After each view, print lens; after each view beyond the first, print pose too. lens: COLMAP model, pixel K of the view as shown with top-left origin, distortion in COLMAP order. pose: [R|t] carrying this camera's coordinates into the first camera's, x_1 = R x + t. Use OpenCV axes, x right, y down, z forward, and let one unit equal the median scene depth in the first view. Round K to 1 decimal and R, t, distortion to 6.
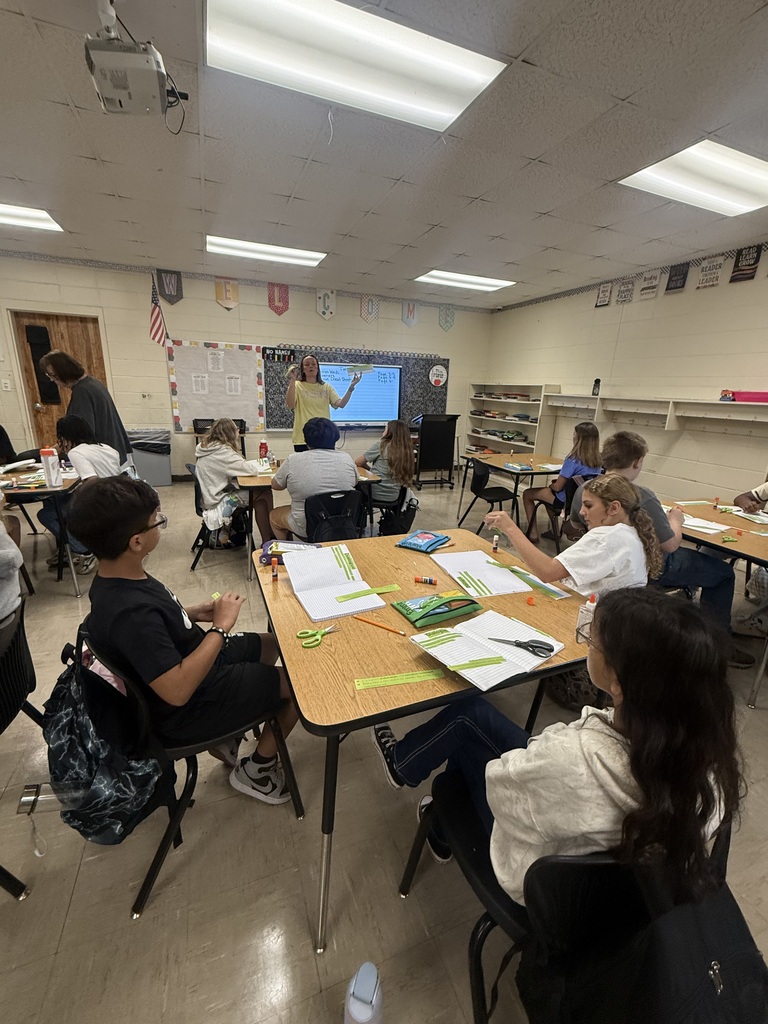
lens RADIAL K [[420.5, 0, 384.0], [0, 420.5, 512.0], [0, 0, 1]] dist [-0.002318, -0.000008]
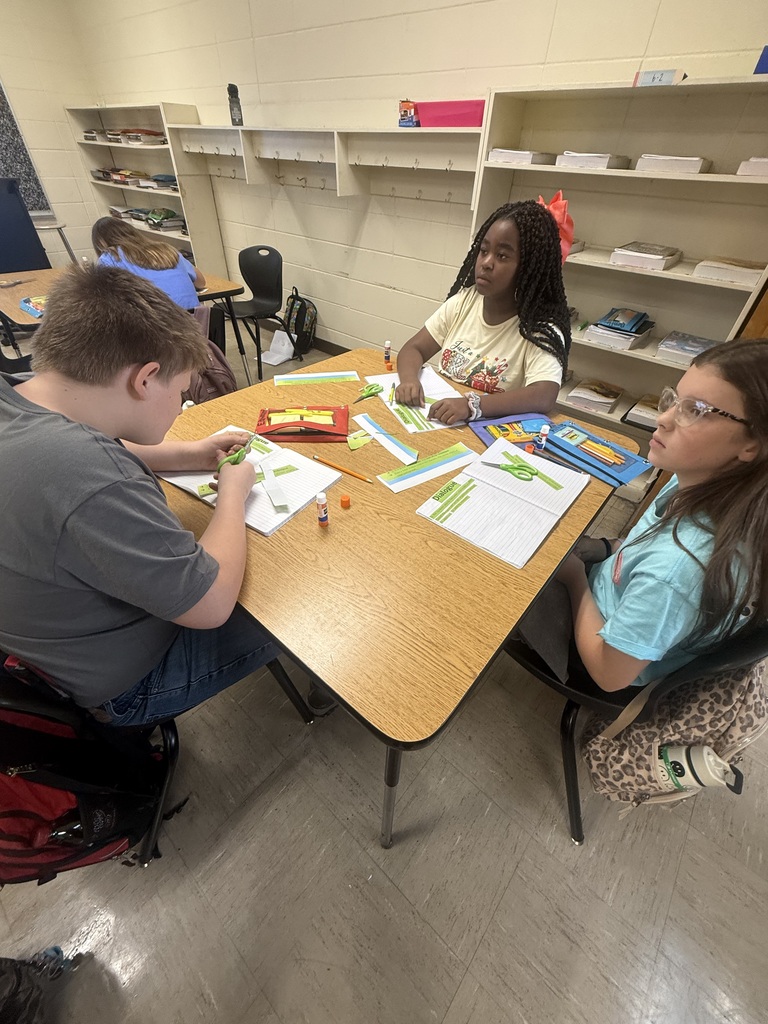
lens RADIAL K [[420.5, 0, 384.0], [0, 420.5, 512.0], [0, 0, 1]] dist [-0.002318, -0.000008]
pose [[0.881898, -0.325258, 0.341266, 0.313667], [0.144551, 0.875572, 0.460954, -0.058309], [-0.448732, -0.357184, 0.819182, 0.277341]]
